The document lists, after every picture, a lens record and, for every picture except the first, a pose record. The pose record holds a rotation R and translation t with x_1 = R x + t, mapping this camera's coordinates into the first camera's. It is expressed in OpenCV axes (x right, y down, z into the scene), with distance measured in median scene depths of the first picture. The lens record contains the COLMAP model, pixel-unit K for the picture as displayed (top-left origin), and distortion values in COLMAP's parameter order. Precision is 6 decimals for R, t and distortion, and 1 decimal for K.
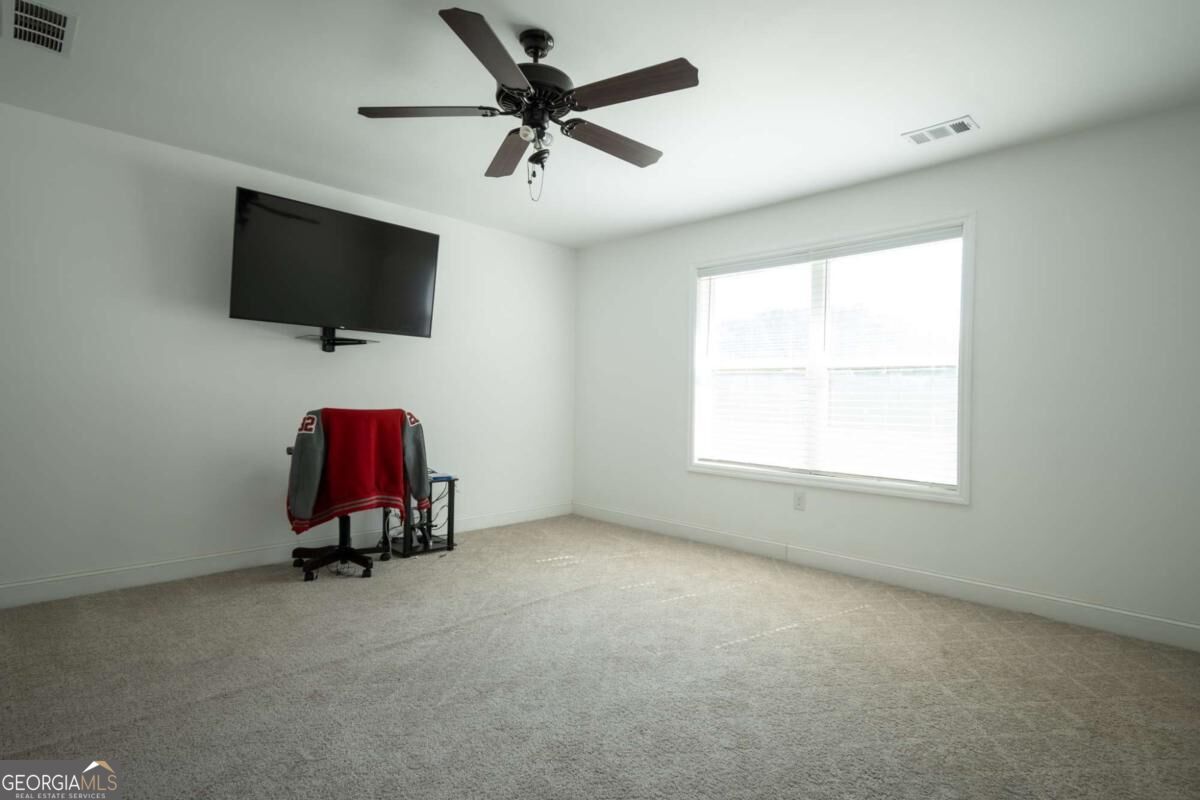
lens RADIAL K [[594.2, 0, 606.4], [0, 594.2, 401.8], [0, 0, 1]] dist [-0.000783, -0.000018]
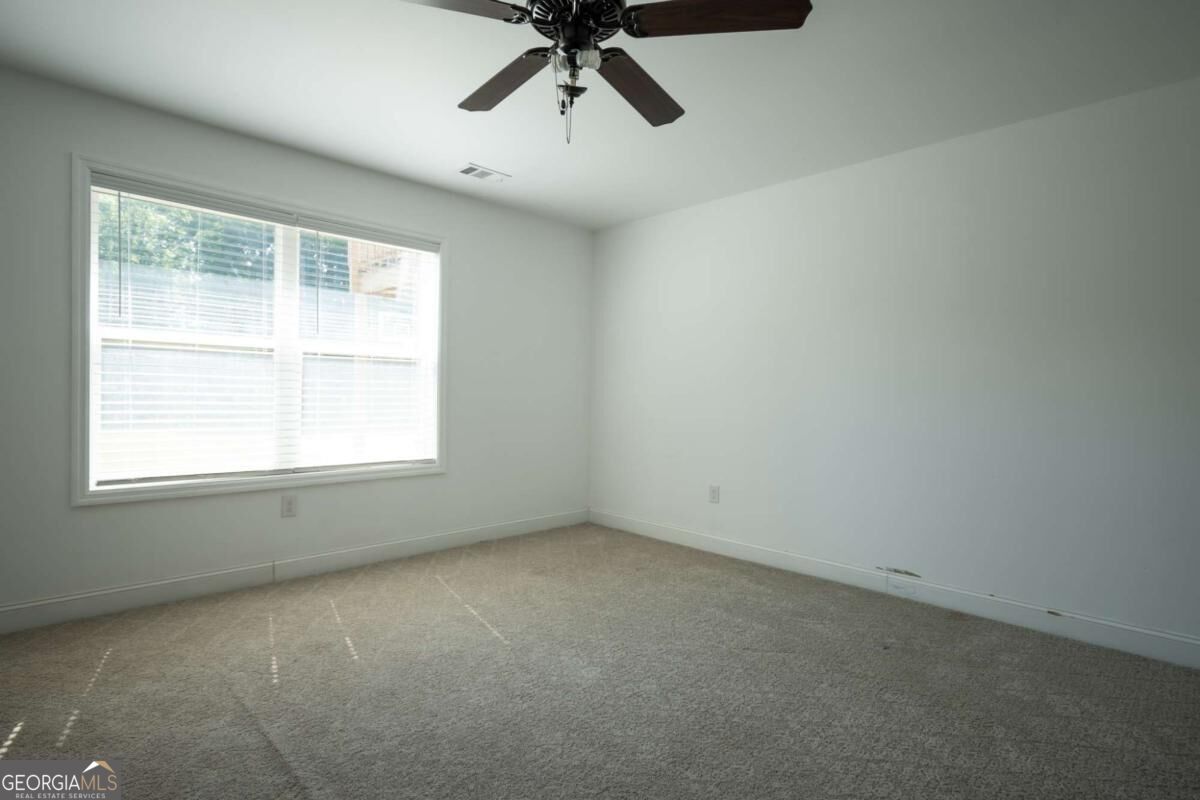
lens RADIAL K [[594.2, 0, 606.4], [0, 594.2, 401.8], [0, 0, 1]] dist [-0.000783, -0.000018]
pose [[0.020372, -0.032862, 0.999252, -0.594264], [-0.012660, 0.999371, 0.033124, -0.019794], [-0.999712, -0.013326, 0.019943, 0.613217]]
